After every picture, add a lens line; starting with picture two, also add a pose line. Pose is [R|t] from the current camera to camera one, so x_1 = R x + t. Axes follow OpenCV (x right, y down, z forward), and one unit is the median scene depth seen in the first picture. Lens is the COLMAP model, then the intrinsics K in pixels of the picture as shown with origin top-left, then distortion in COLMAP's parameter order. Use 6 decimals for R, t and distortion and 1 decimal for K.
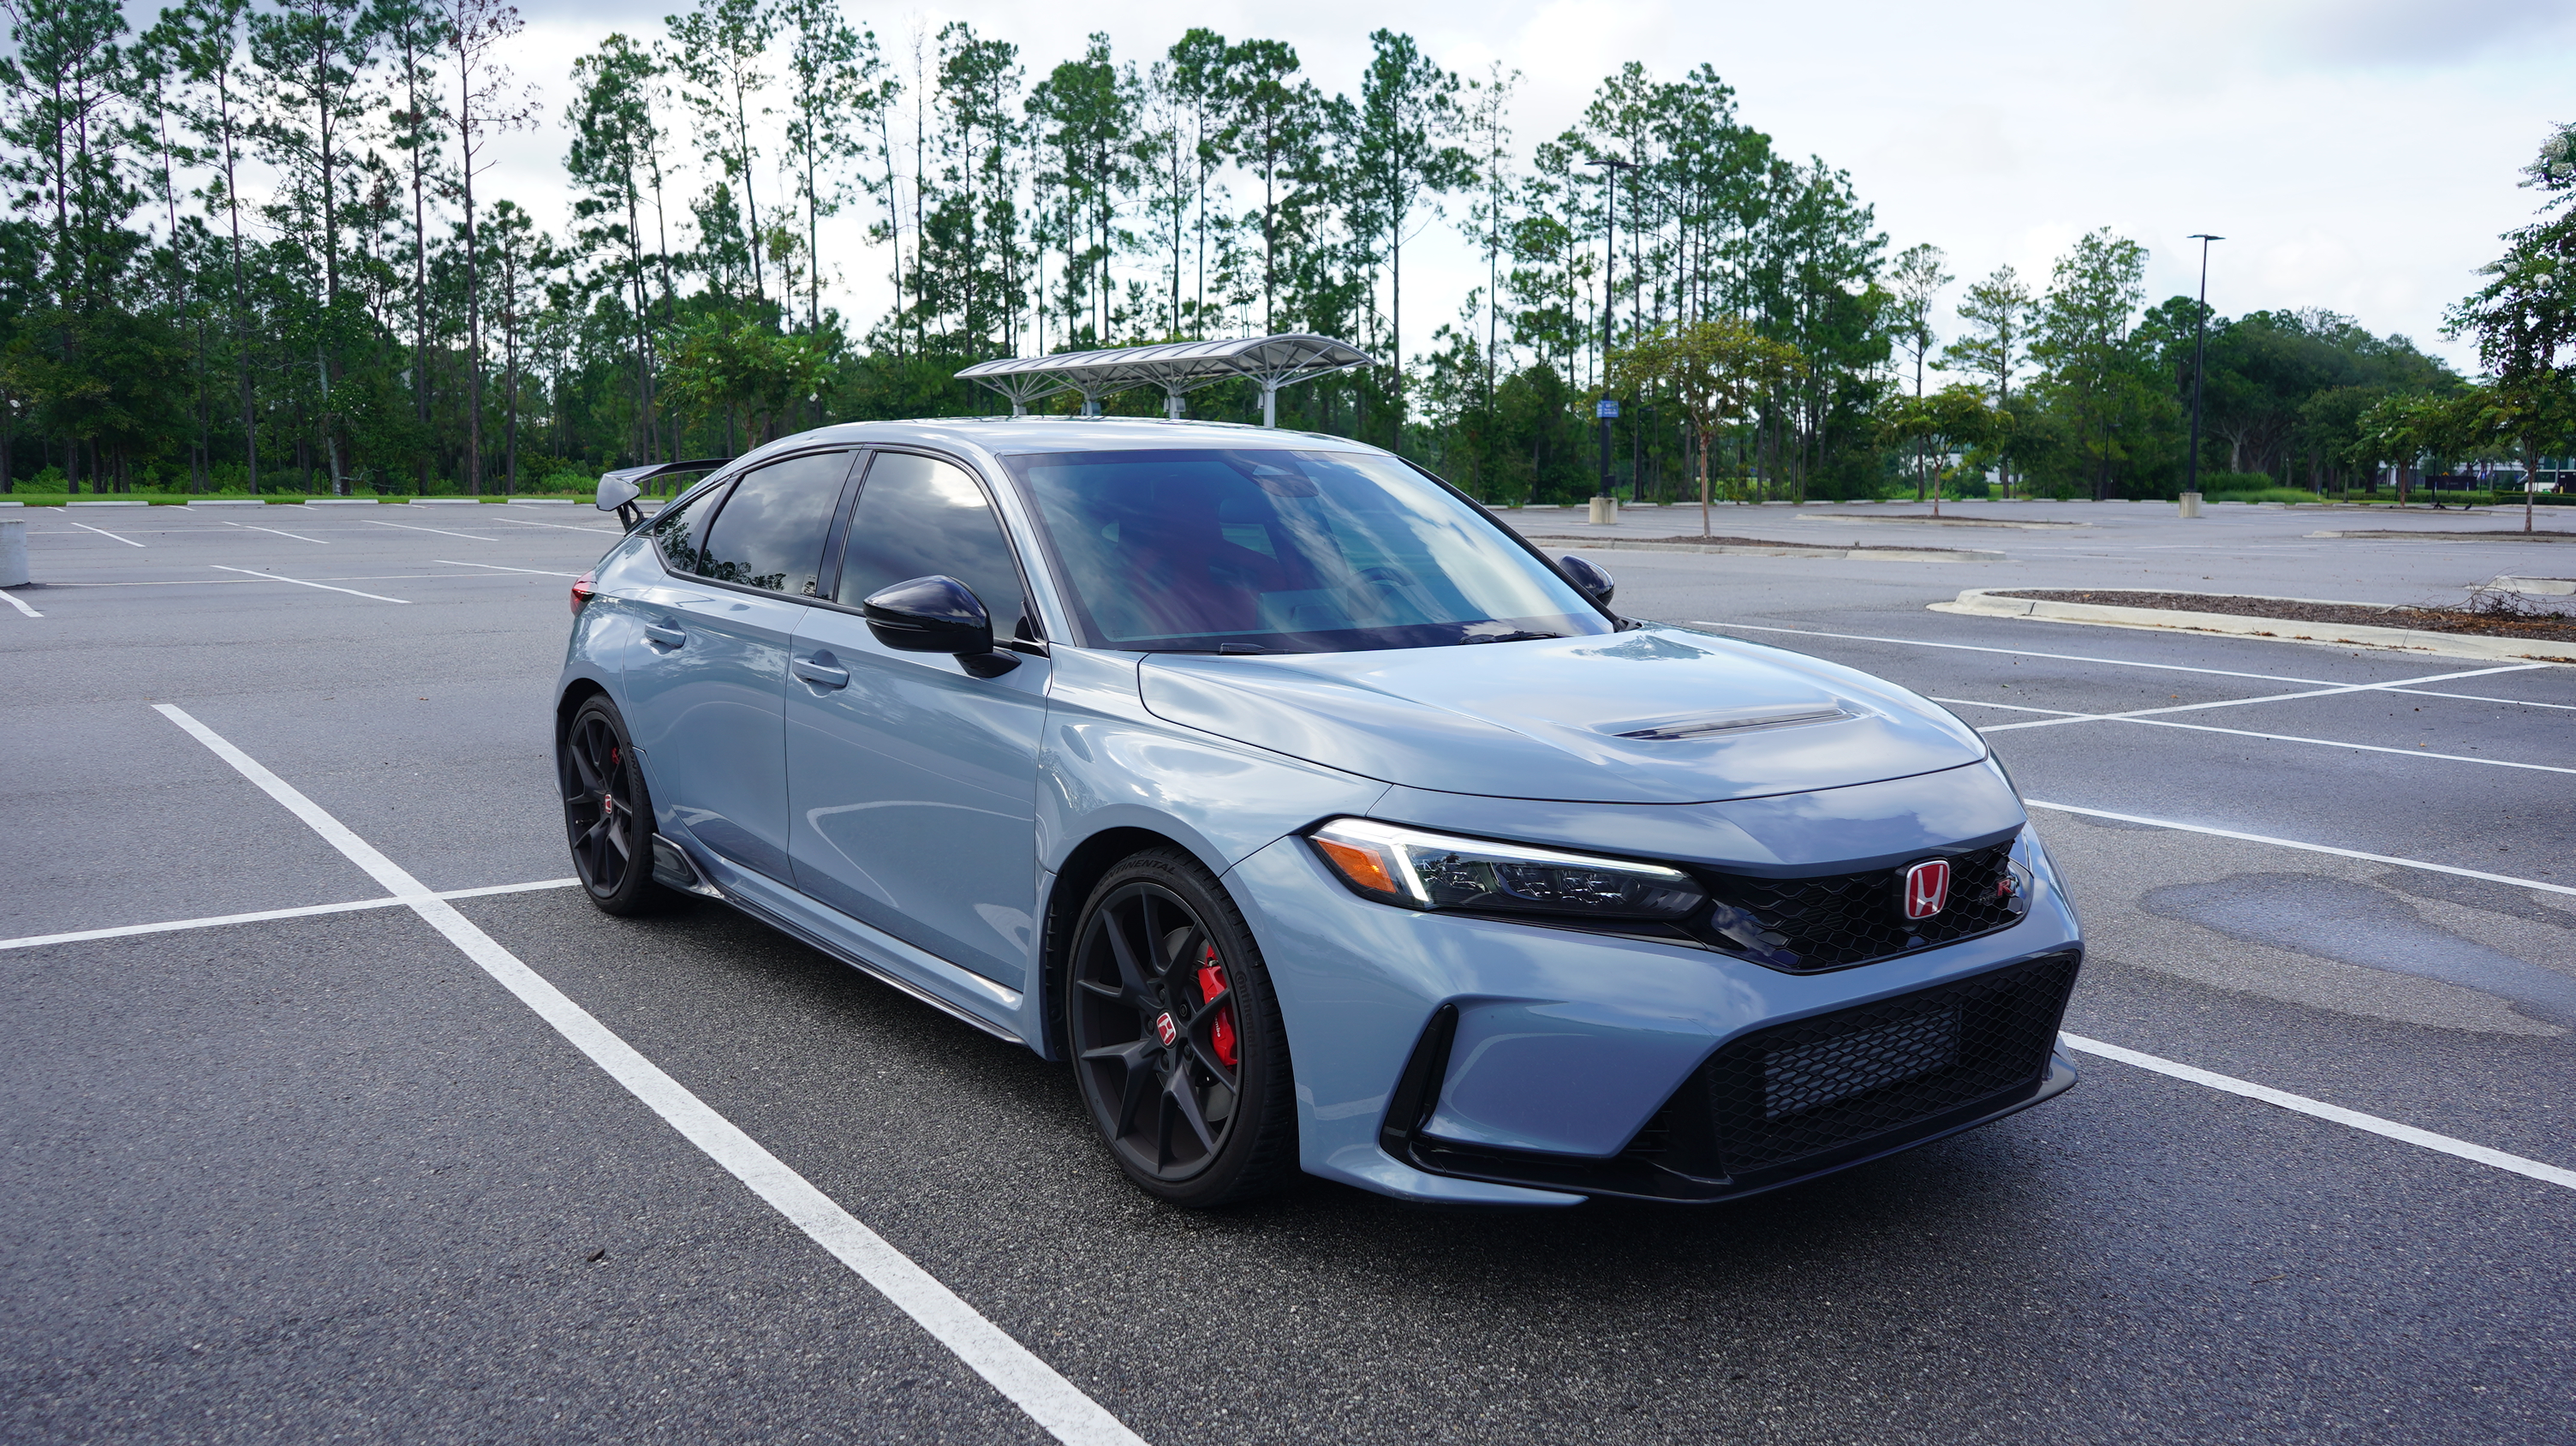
lens RADIAL K [[2129.2, 0, 1288.0], [0, 2129.2, 723.0], [0, 0, 1]] dist [0.003184, 0.009950]
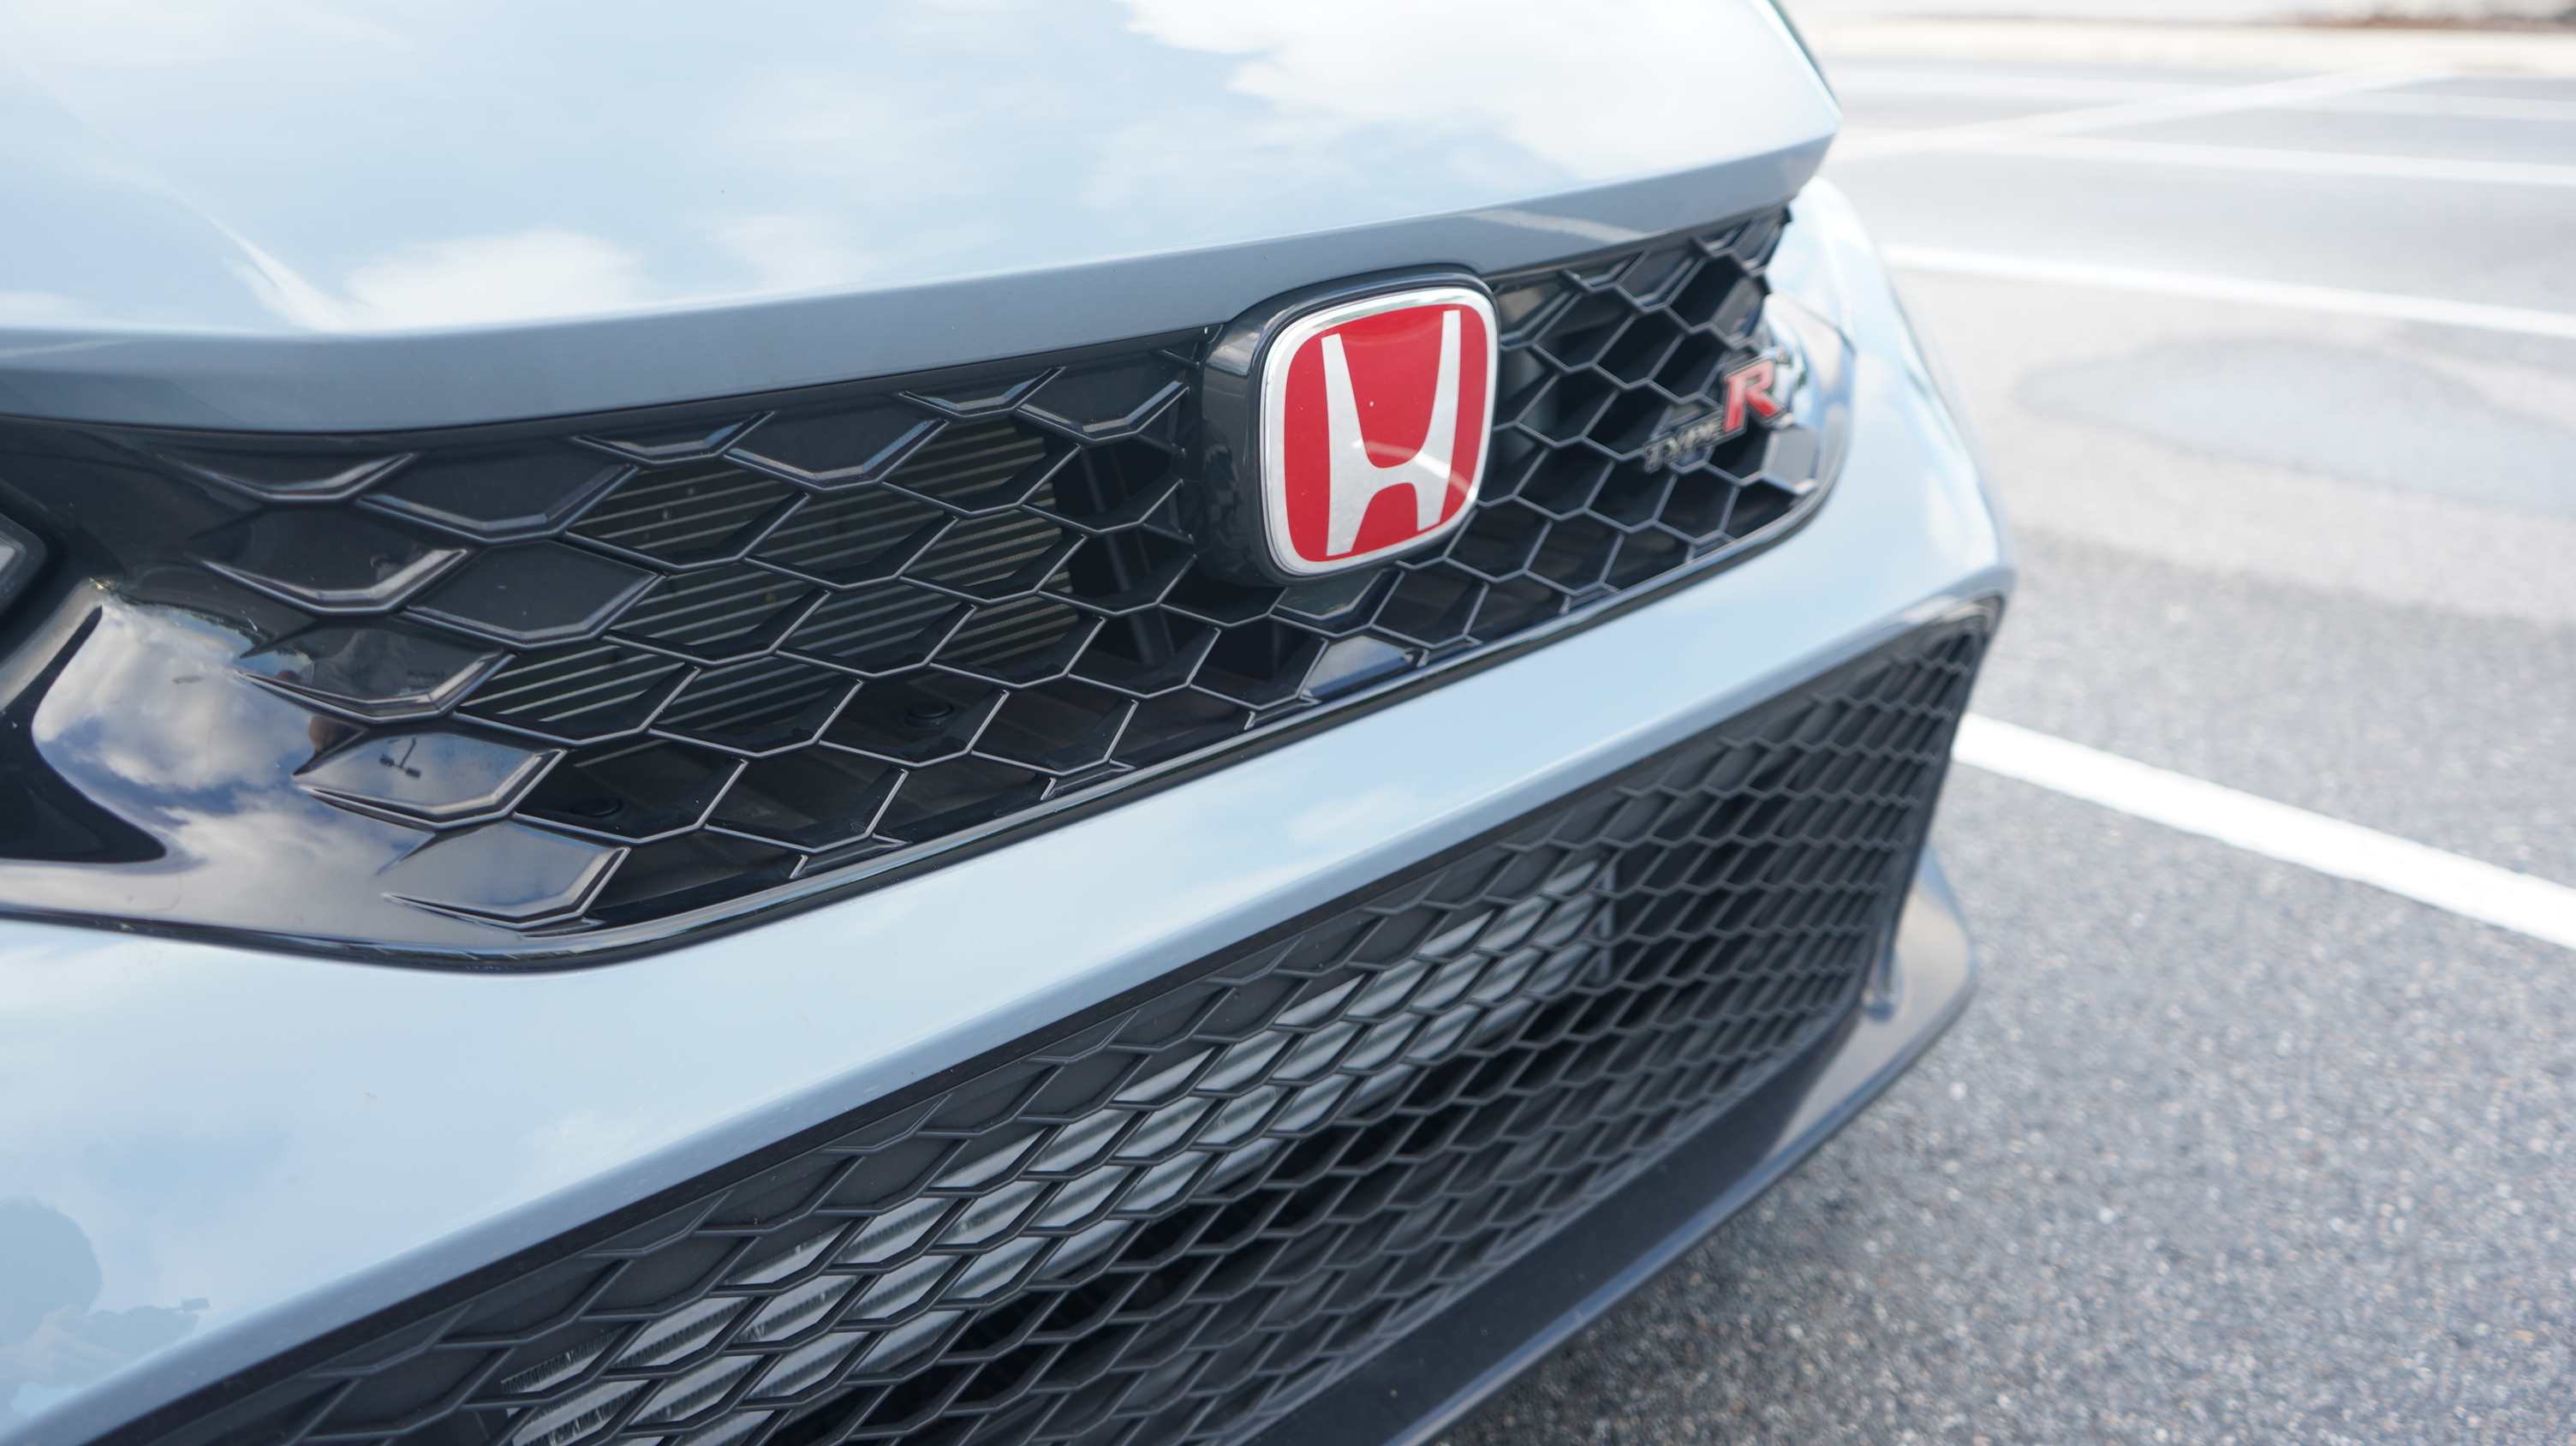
lens RADIAL K [[2129.2, 0, 1288.0], [0, 2129.2, 723.0], [0, 0, 1]] dist [0.003184, 0.009950]
pose [[0.994495, -0.064068, 0.082920, 0.257453], [0.044274, 0.974120, 0.221654, 0.056310], [-0.094975, -0.216763, 0.971593, 0.747669]]
